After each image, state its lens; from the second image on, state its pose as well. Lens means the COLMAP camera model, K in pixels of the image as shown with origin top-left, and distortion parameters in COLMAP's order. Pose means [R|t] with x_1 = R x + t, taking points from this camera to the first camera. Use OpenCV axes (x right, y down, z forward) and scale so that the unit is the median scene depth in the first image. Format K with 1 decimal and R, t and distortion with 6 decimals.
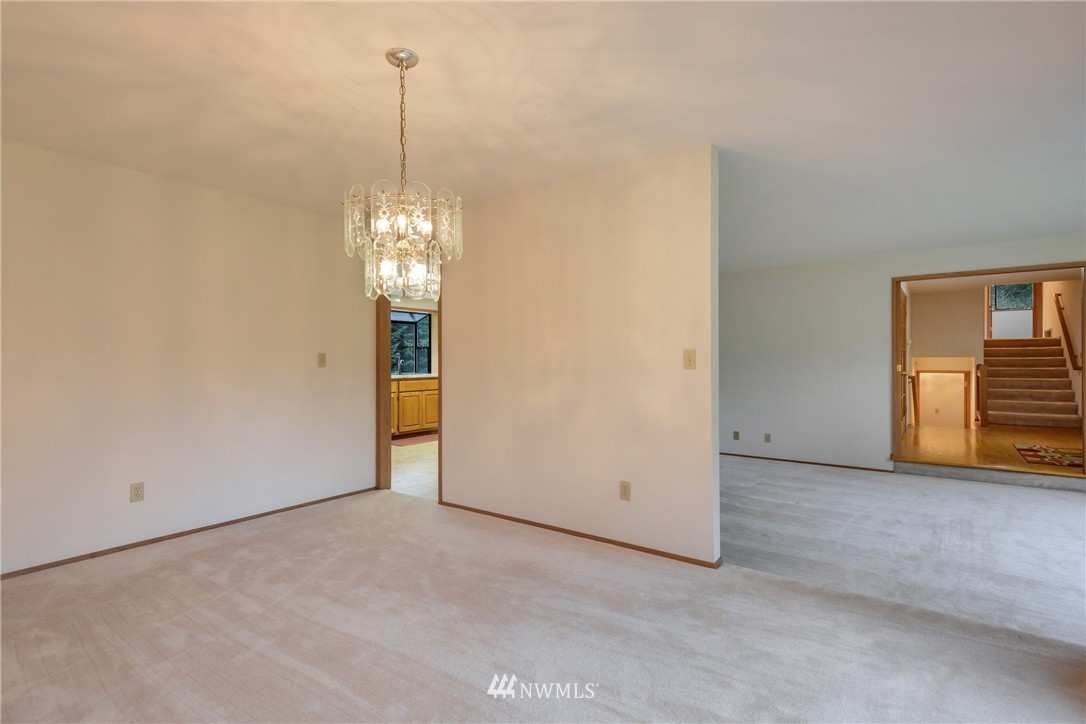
lens RADIAL K [[528.6, 0, 532.0], [0, 528.6, 358.3], [0, 0, 1]] dist [0.000565, 0.000410]
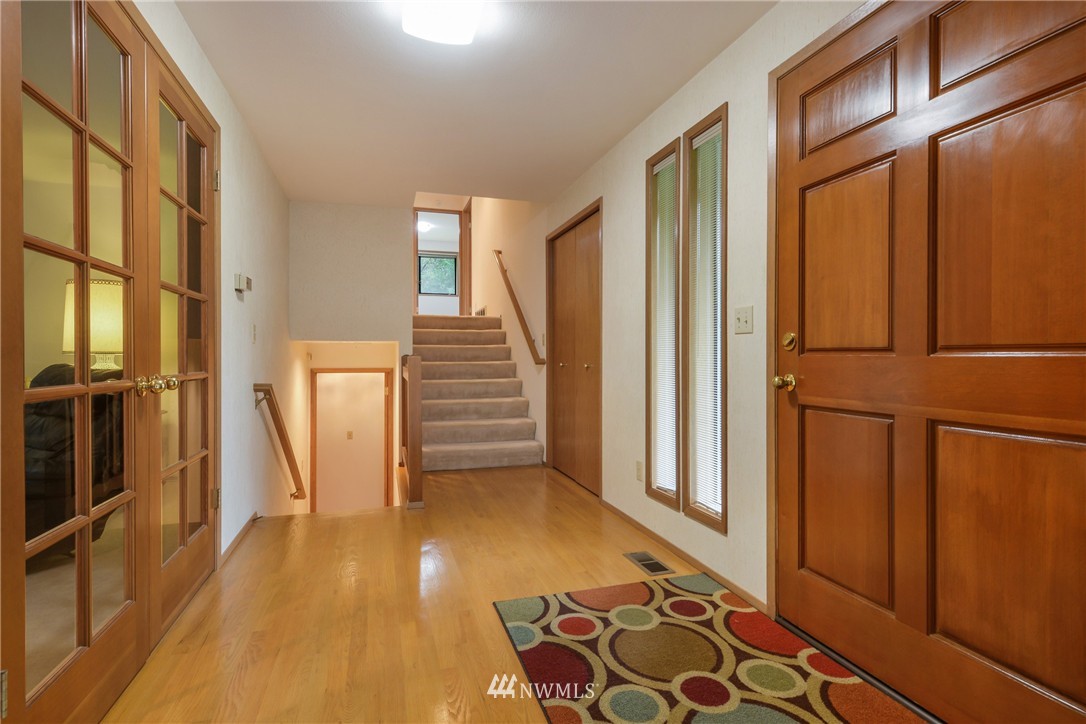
lens RADIAL K [[528.6, 0, 532.0], [0, 528.6, 358.3], [0, 0, 1]] dist [0.000565, 0.000410]
pose [[0.587436, 0.002062, 0.809268, 0.500227], [-0.003615, 0.999993, 0.000076, 0.013804], [-0.809263, -0.002970, 0.587439, 0.597422]]
